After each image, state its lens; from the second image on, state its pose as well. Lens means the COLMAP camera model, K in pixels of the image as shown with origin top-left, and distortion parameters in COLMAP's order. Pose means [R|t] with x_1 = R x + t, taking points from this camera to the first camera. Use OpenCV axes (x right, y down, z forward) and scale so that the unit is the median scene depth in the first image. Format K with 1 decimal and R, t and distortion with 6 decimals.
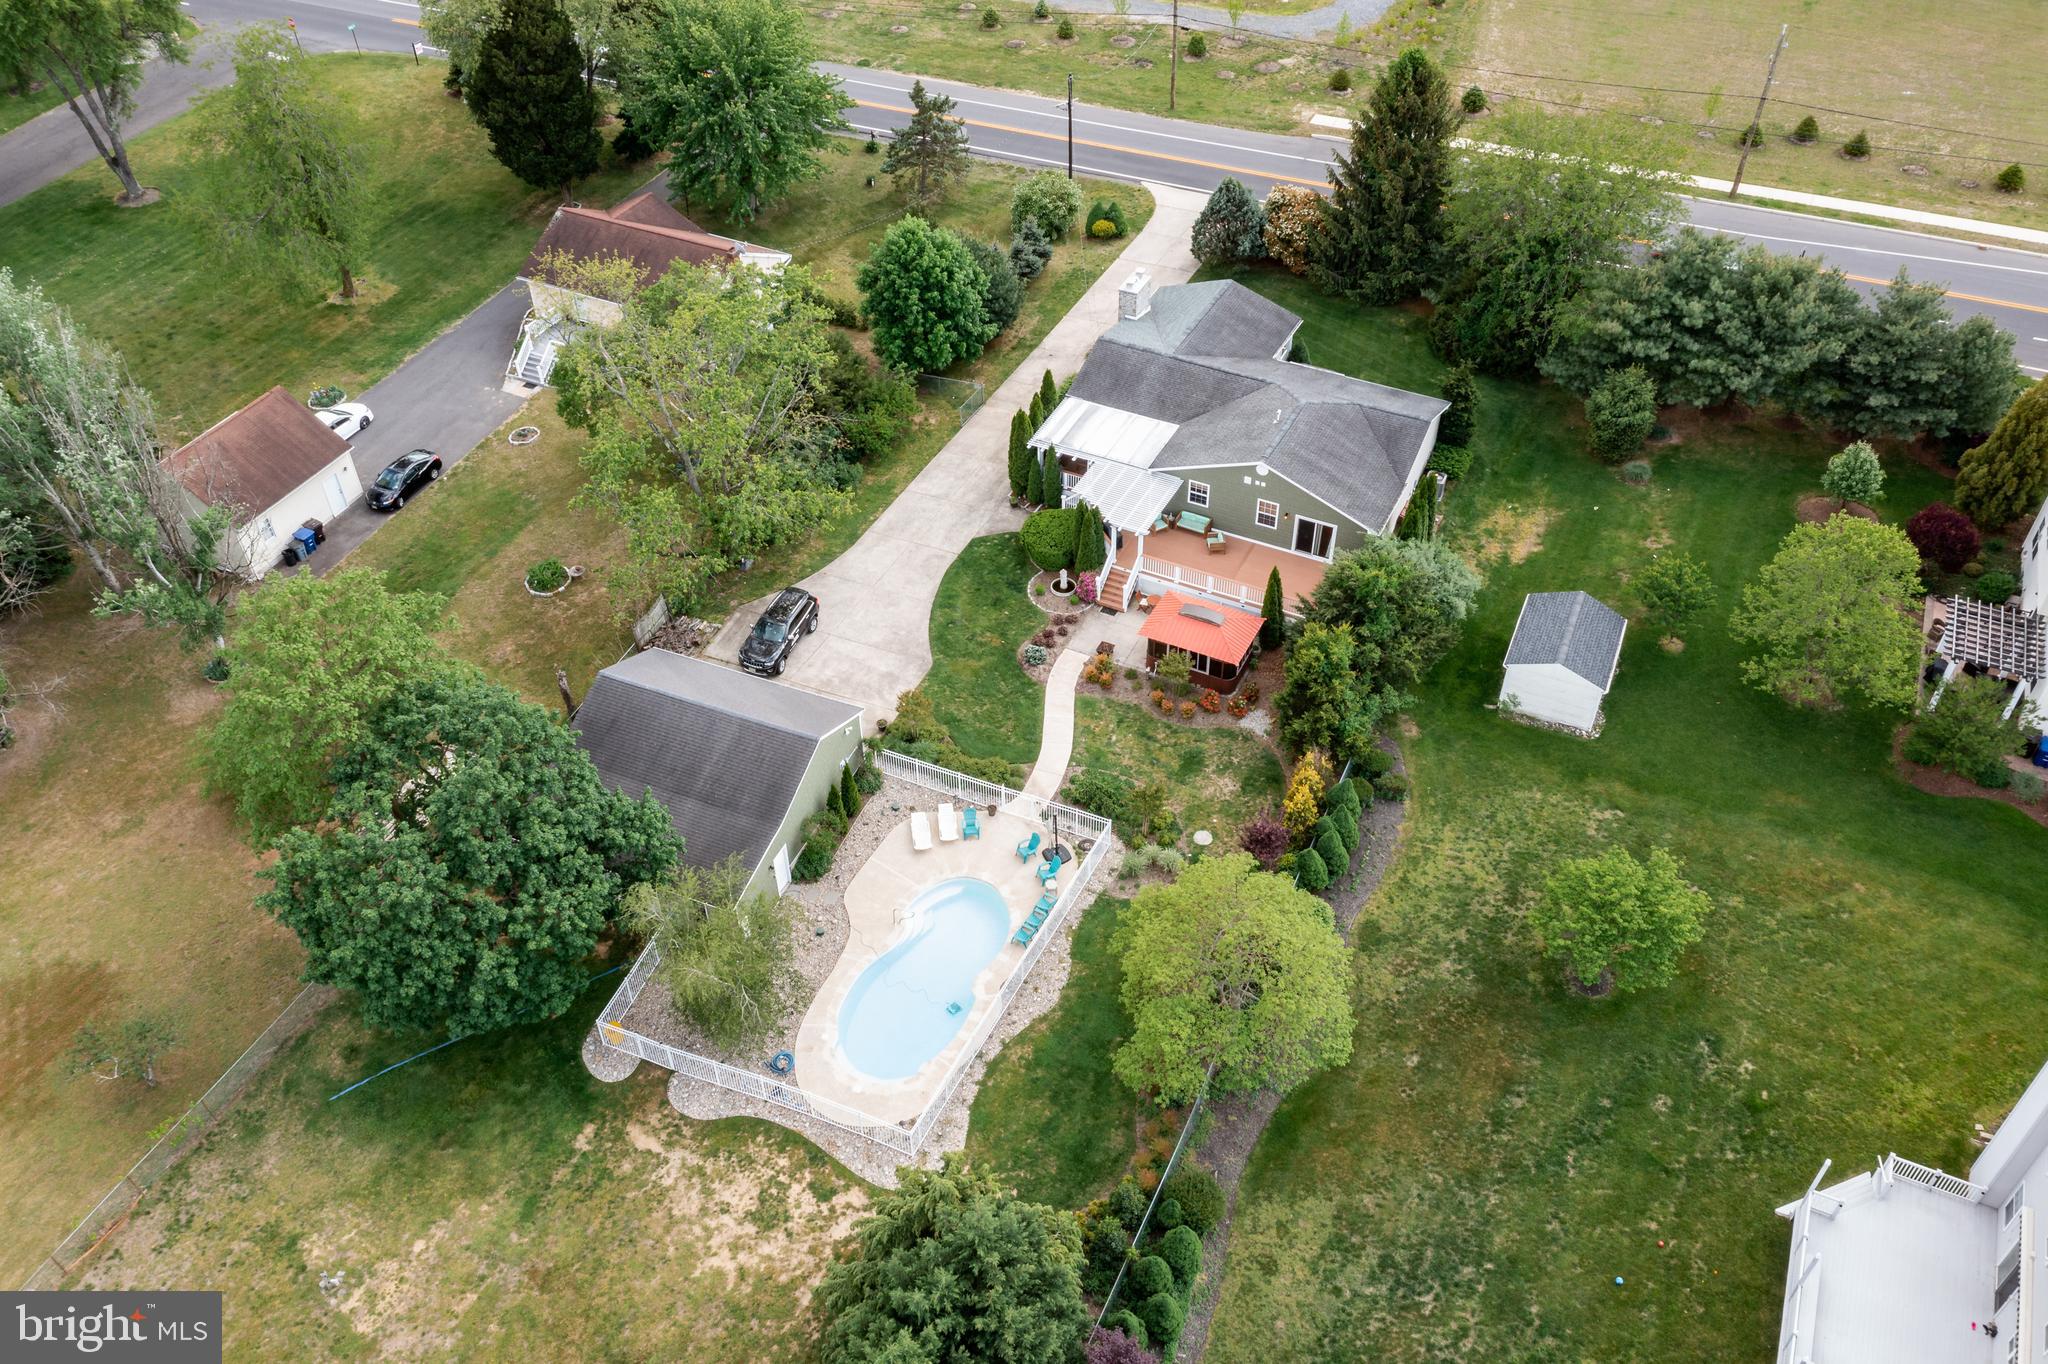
lens RADIAL K [[1618.4, 0, 1025.0], [0, 1618.4, 676.1], [0, 0, 1]] dist [-0.025229, 0.056103]
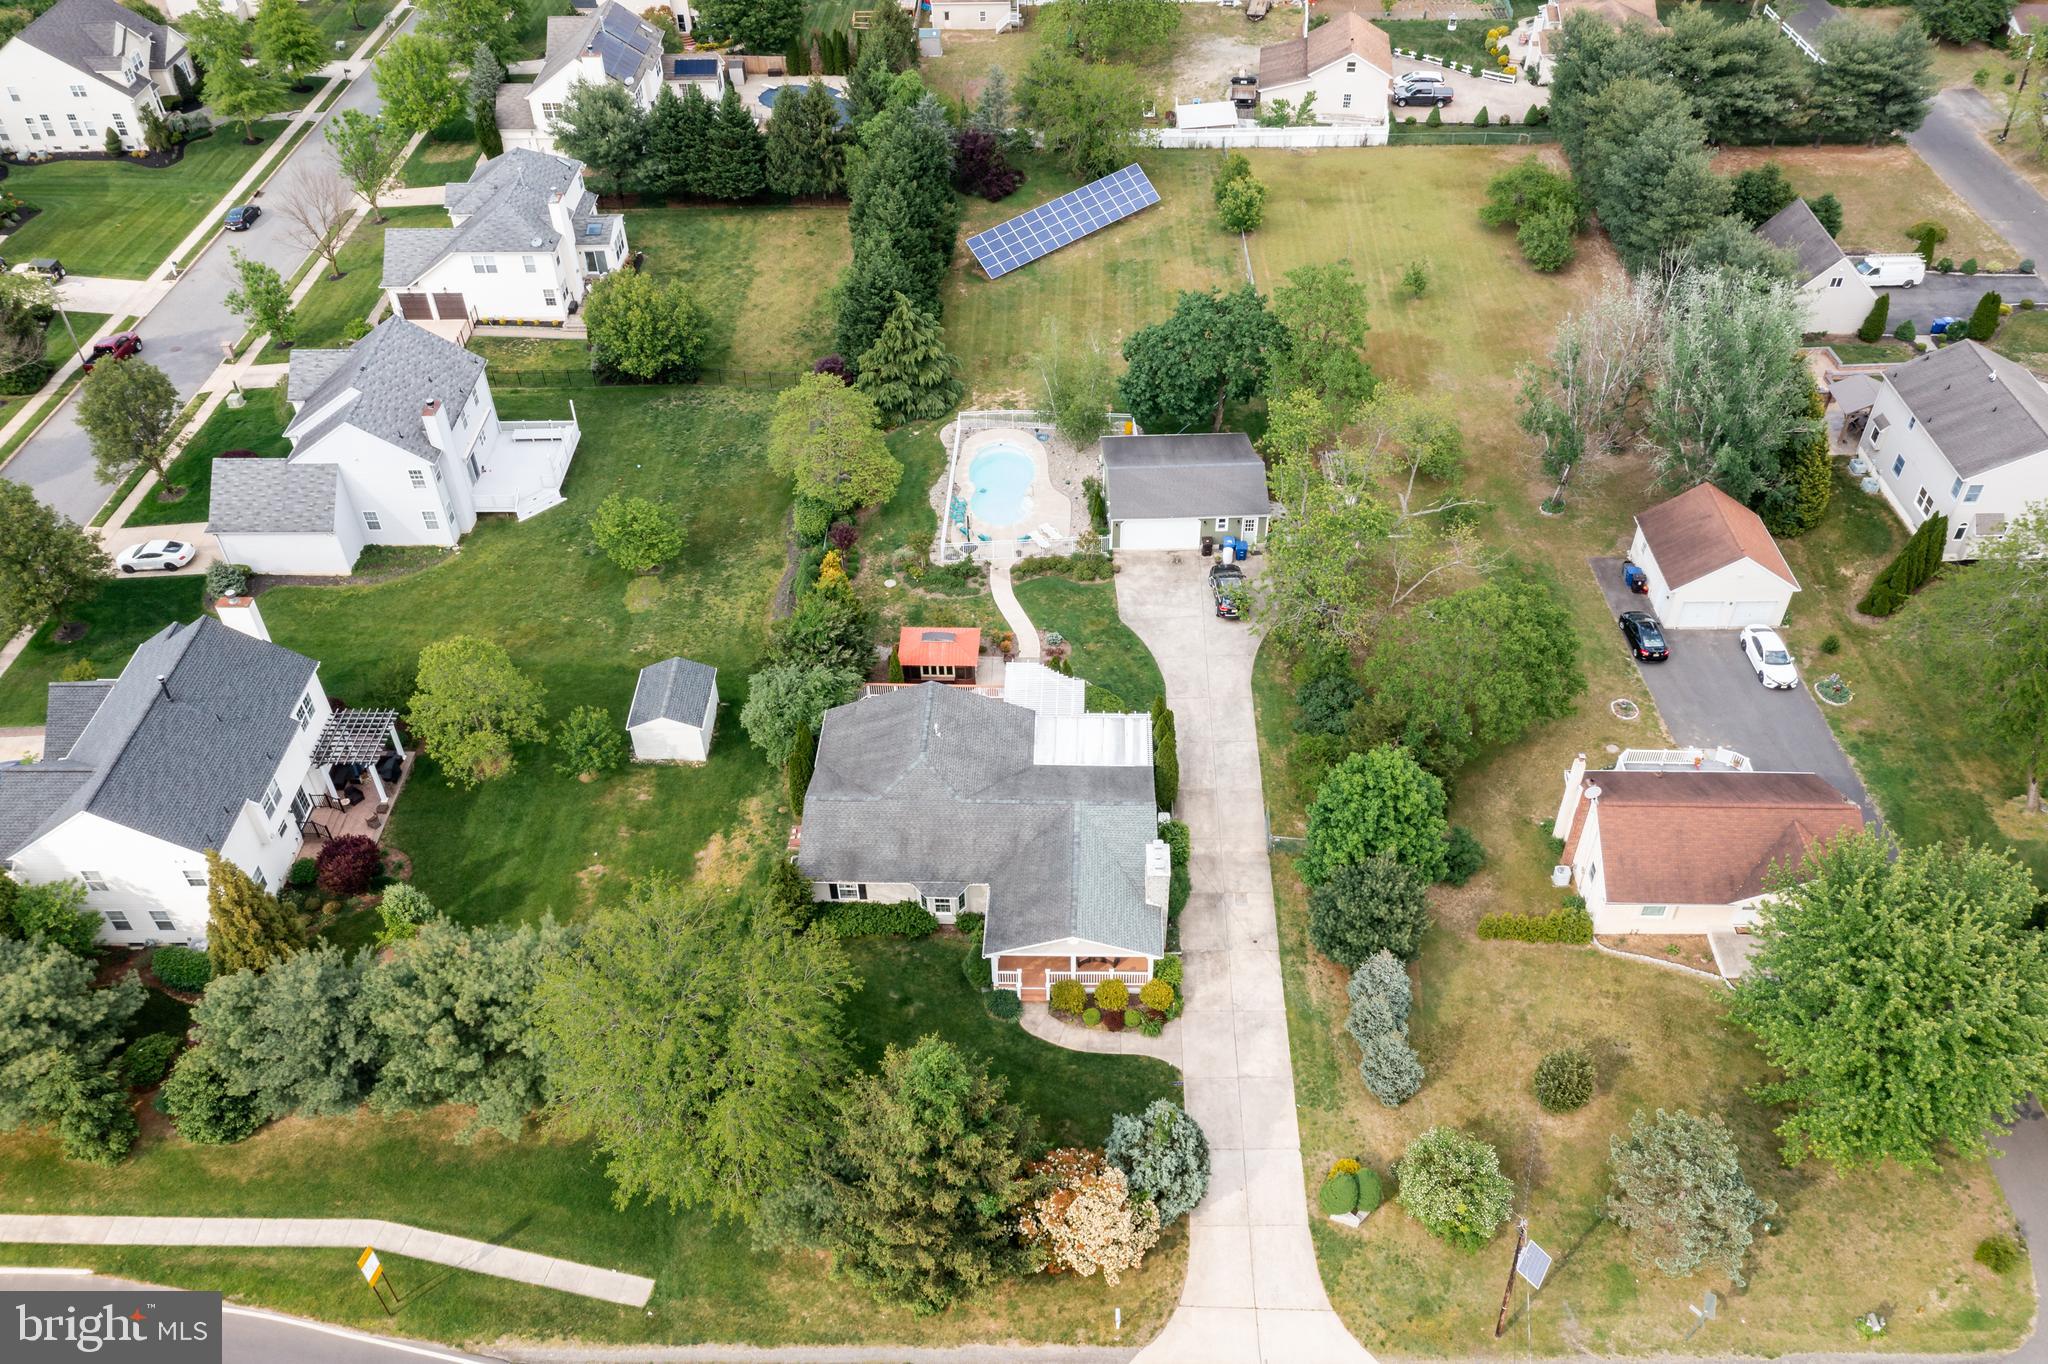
lens RADIAL K [[1612.6, 0, 1024.0], [0, 1612.6, 682.0], [0, 0, 1]] dist [-0.042826, 0.120957]
pose [[-0.909483, 0.292507, -0.295433, 0.461372], [-0.260608, 0.152551, 0.953316, -1.352977], [0.323920, 0.944017, -0.062513, 1.168765]]
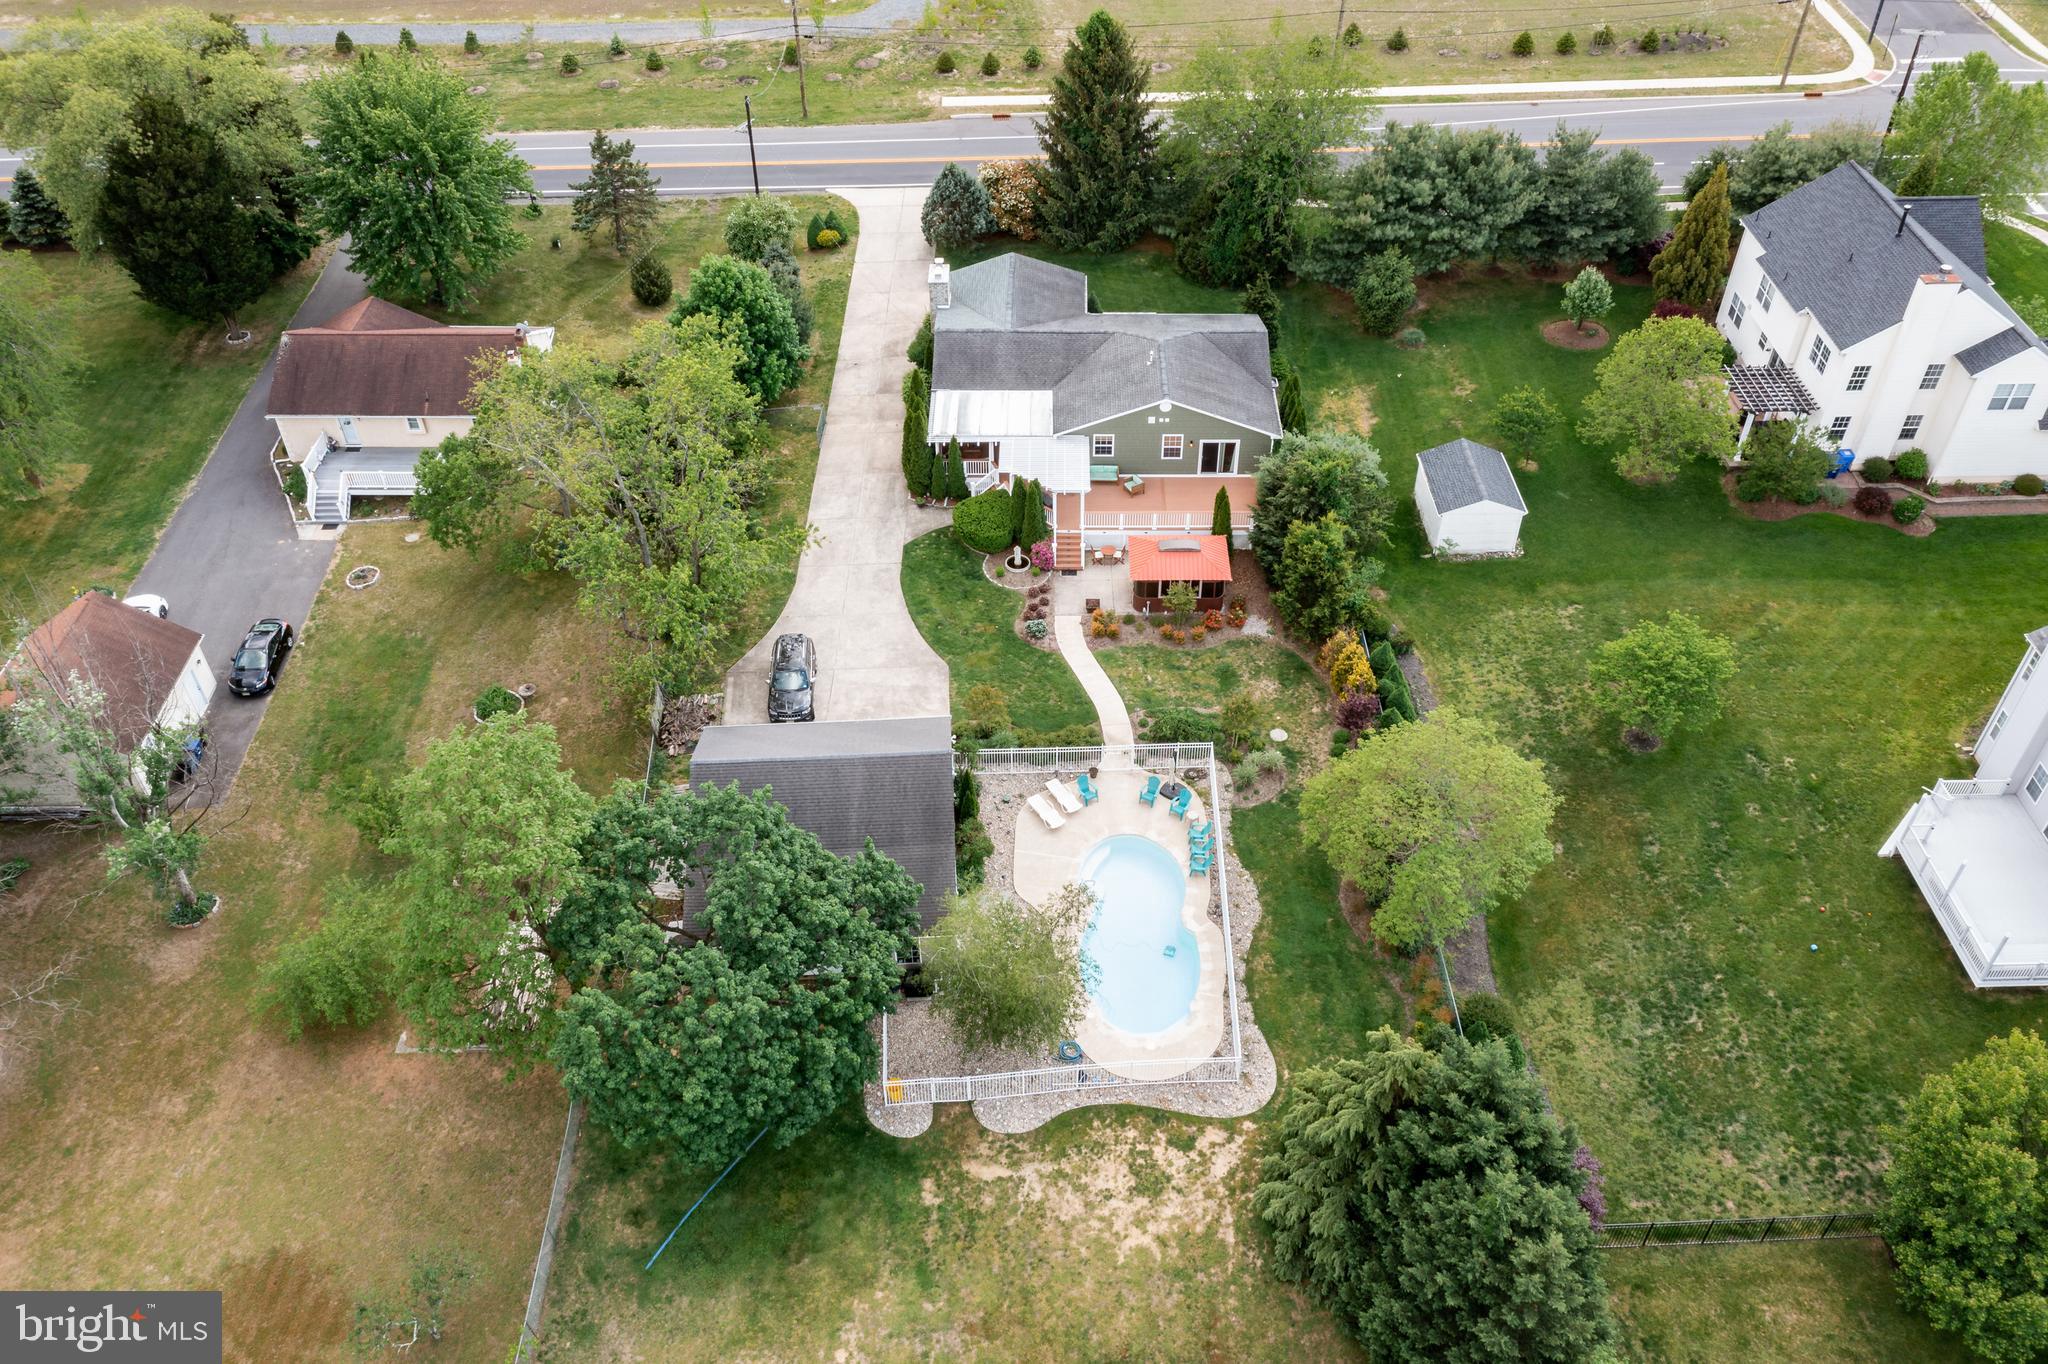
lens RADIAL K [[1616.5, 0, 1029.1], [0, 1616.5, 678.3], [0, 0, 1]] dist [-0.025688, 0.067601]
pose [[0.899145, -0.290916, 0.326965, -0.363152], [0.292616, 0.955163, 0.045167, -0.032402], [-0.325445, 0.055064, 0.943956, 0.028976]]
